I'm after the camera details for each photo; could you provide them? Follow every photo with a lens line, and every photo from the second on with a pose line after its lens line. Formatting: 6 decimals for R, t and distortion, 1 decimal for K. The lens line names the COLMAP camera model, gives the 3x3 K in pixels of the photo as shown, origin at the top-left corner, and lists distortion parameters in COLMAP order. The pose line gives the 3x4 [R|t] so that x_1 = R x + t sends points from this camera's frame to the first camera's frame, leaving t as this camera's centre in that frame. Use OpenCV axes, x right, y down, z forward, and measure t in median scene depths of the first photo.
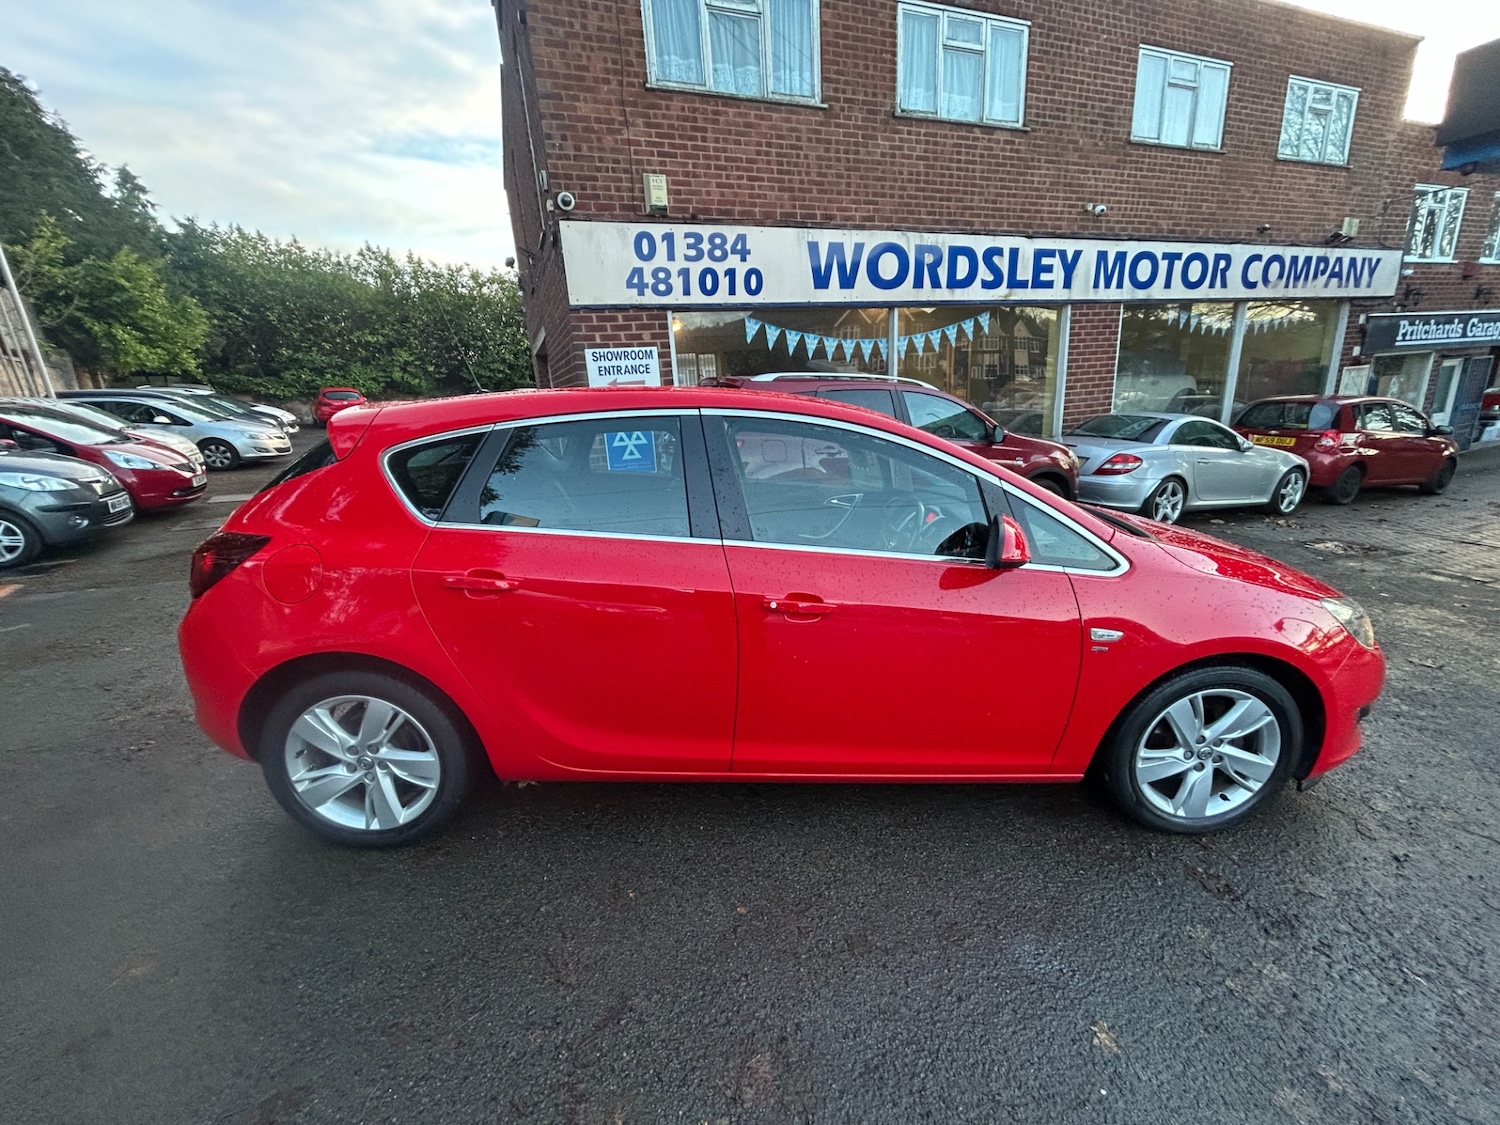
lens RADIAL K [[598.2, 0, 746.5], [0, 598.2, 561.9], [0, 0, 1]] dist [0.001981, -0.000675]
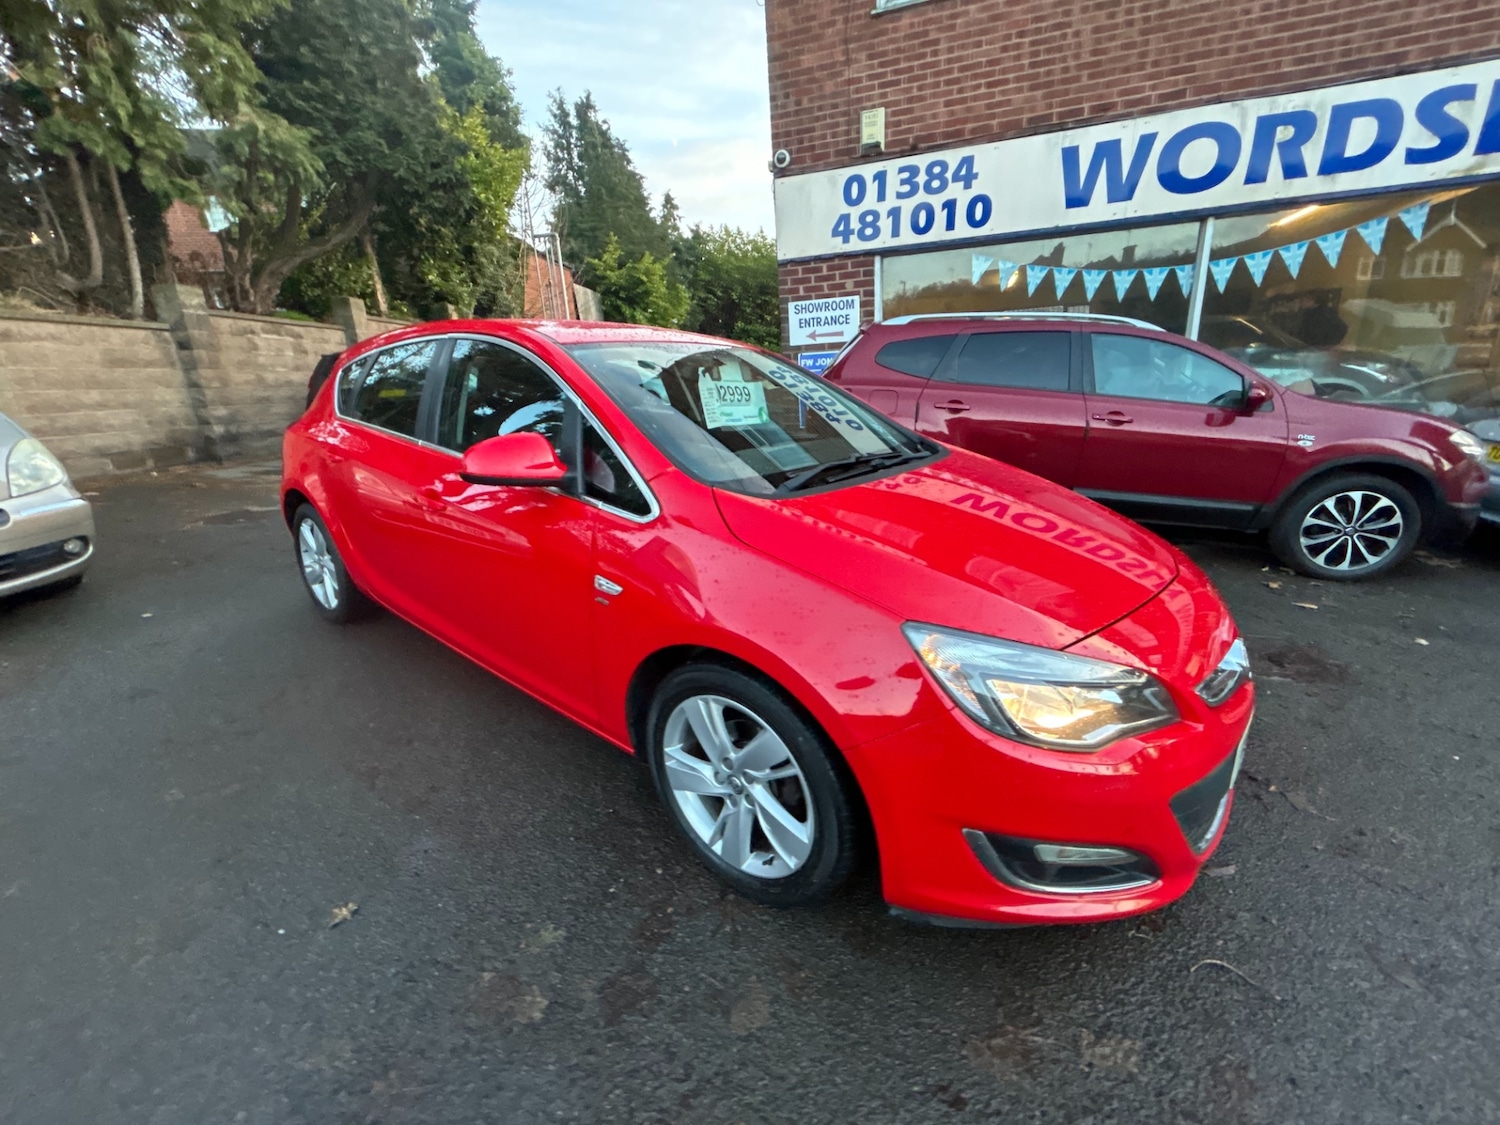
lens RADIAL K [[598.2, 0, 748.1], [0, 598.2, 558.6], [0, 0, 1]] dist [0.001981, -0.000675]
pose [[0.773454, 0.196826, -0.602518, 0.372332], [-0.169345, 0.980180, 0.102808, -0.011462], [0.610812, 0.022516, 0.791456, 0.130690]]
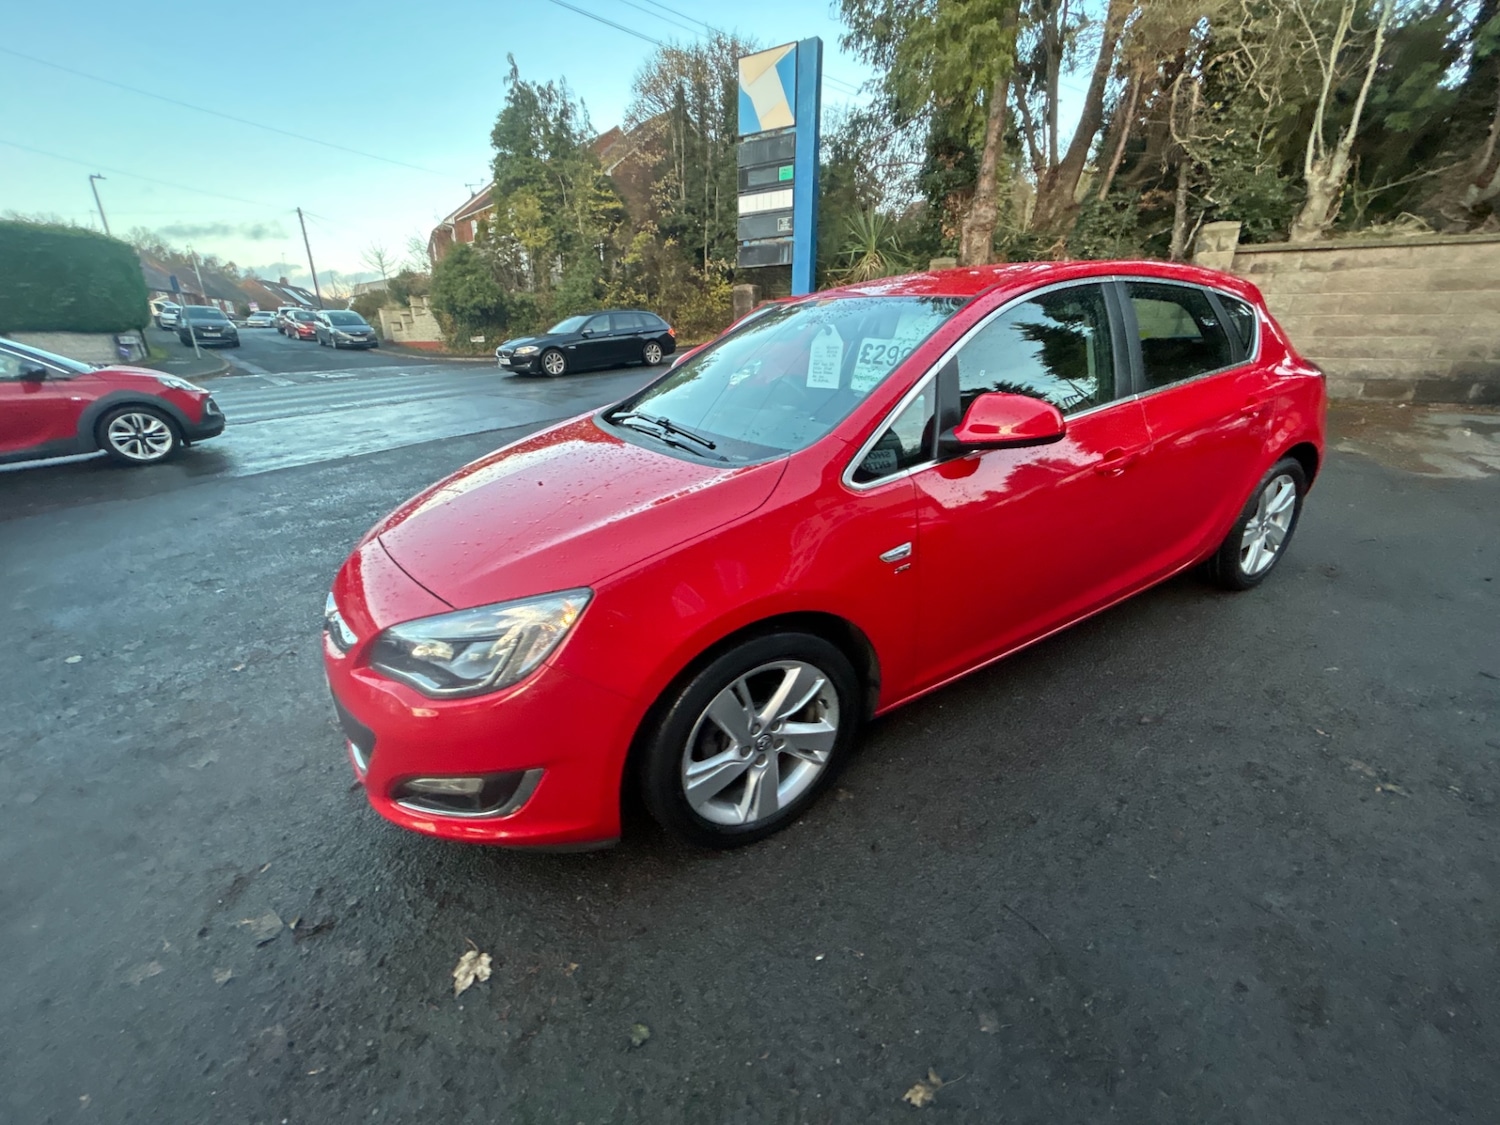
lens RADIAL K [[598.2, 0, 746.8], [0, 598.2, 546.9], [0, 0, 1]] dist [0.001981, -0.000675]
pose [[-0.881274, 0.206616, -0.425048, 0.327779], [-0.083574, 0.817066, 0.570455, -0.185116], [0.465157, 0.538250, -0.702791, 0.732539]]
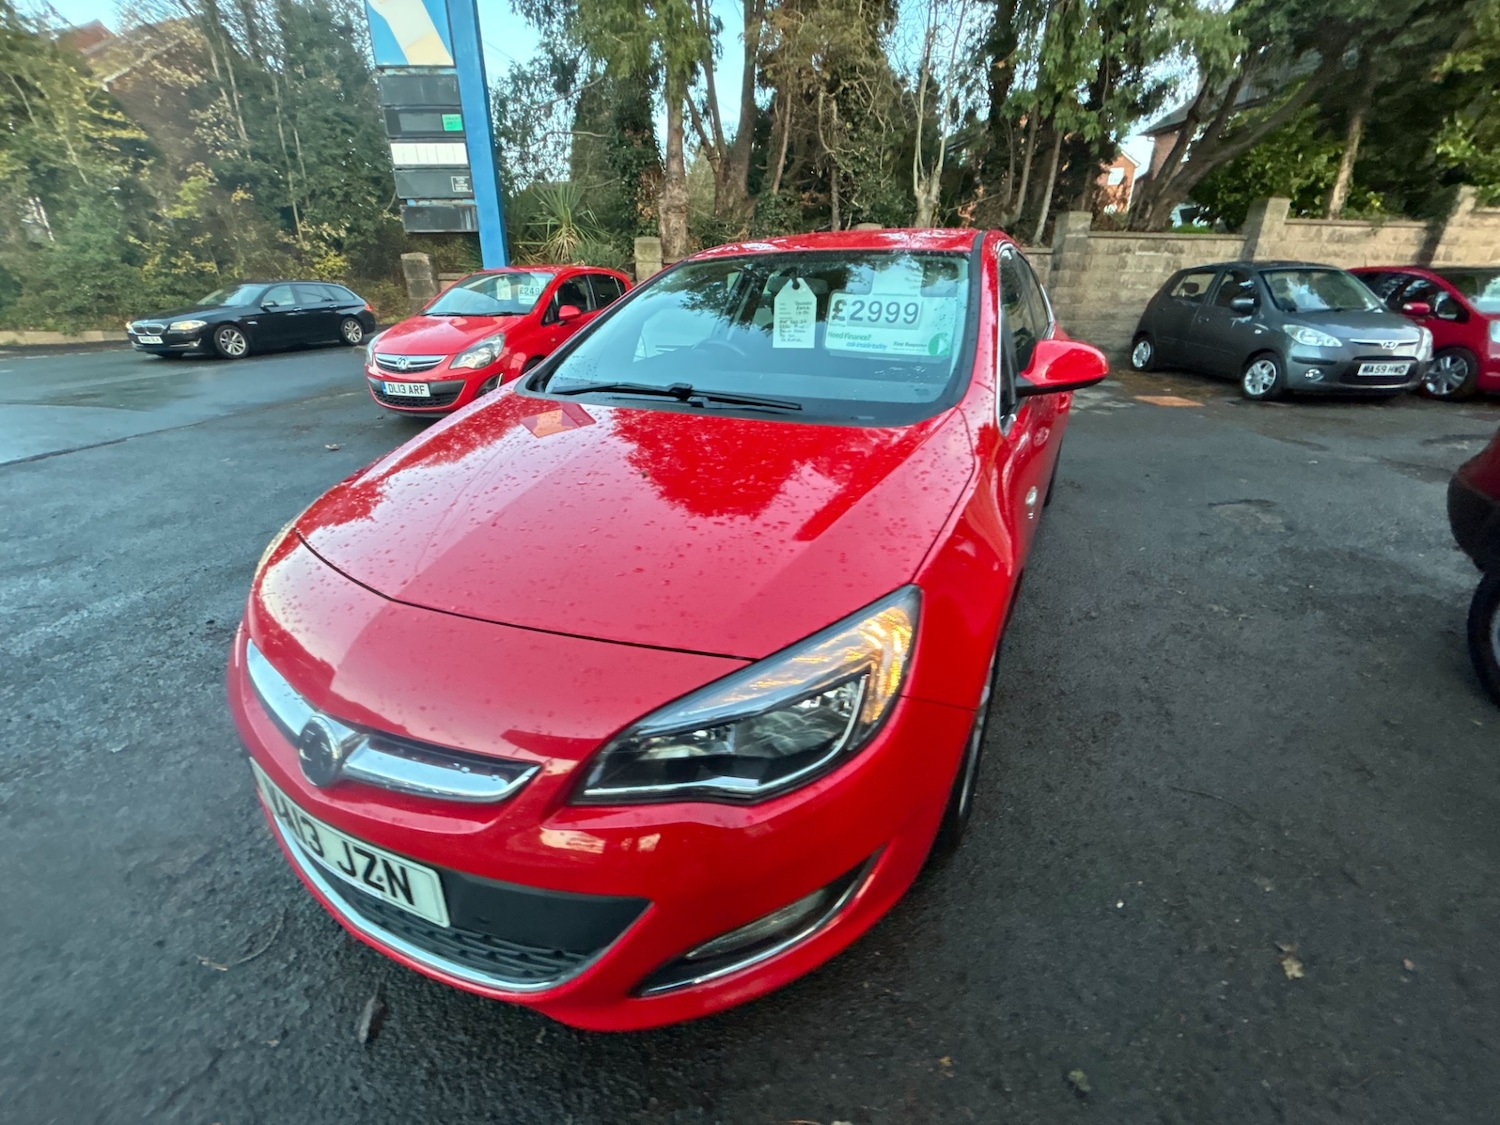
lens RADIAL K [[598.2, 0, 745.0], [0, 598.2, 552.7], [0, 0, 1]] dist [0.001981, -0.000675]
pose [[-0.506259, 0.353067, -0.786794, 0.437730], [-0.216777, 0.830955, 0.512368, -0.127054], [0.834691, 0.429950, -0.344142, 0.577173]]
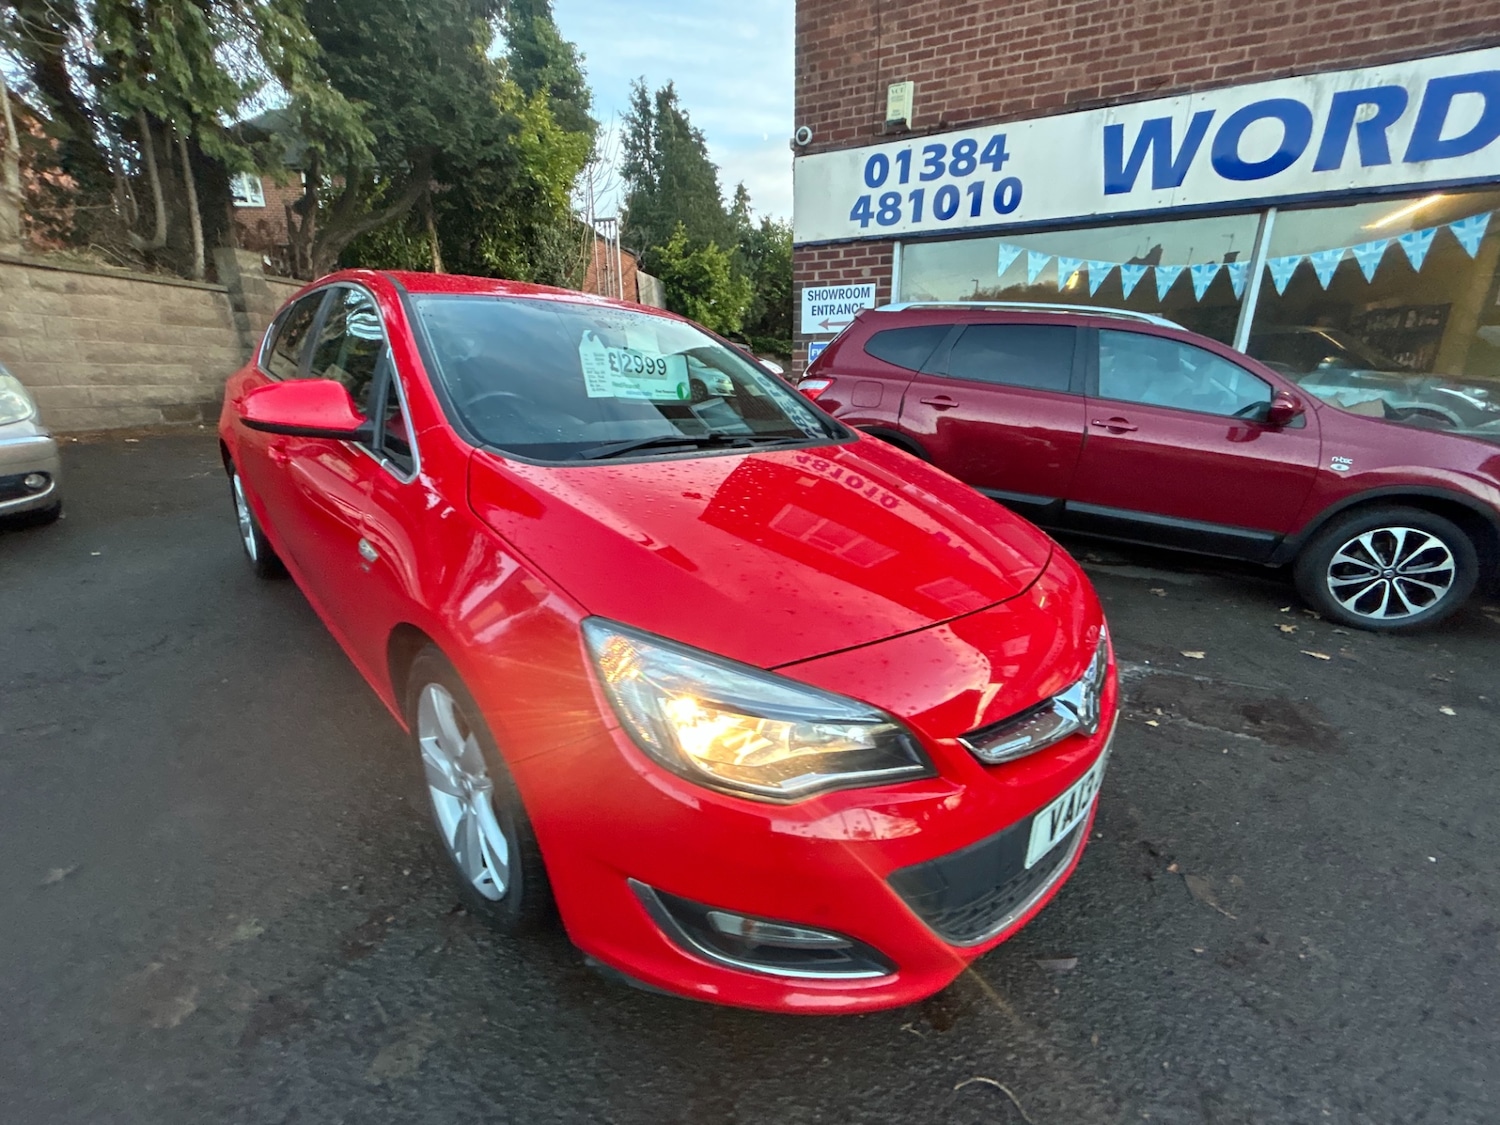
lens RADIAL K [[598.2, 0, 748.7], [0, 598.2, 558.9], [0, 0, 1]] dist [0.001981, -0.000675]
pose [[0.696347, 0.262305, -0.668055, 0.428655], [-0.240258, 0.962311, 0.127410, -0.024763], [0.676297, 0.071784, 0.733123, 0.225296]]
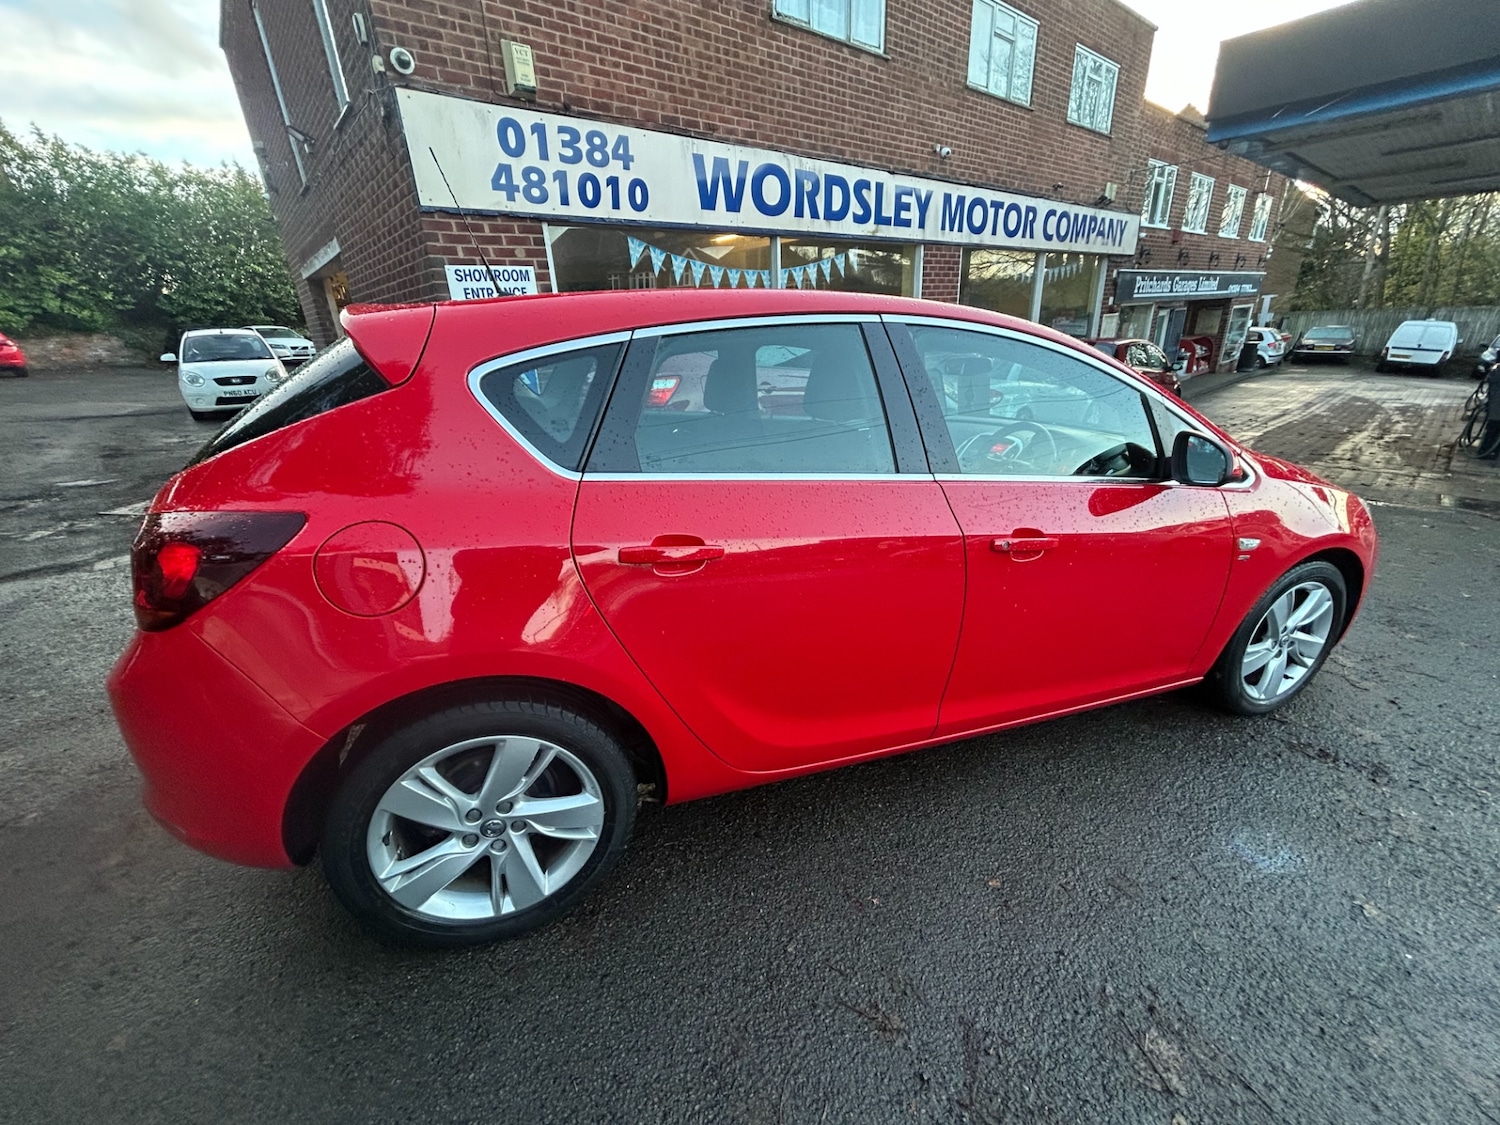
lens RADIAL K [[598.2, 0, 745.6], [0, 598.2, 563.7], [0, 0, 1]] dist [0.001981, -0.000675]
pose [[0.946664, -0.105833, 0.304346, -0.164726], [0.079416, 0.992018, 0.097942, -0.004766], [-0.312283, -0.068548, 0.947513, 0.081586]]
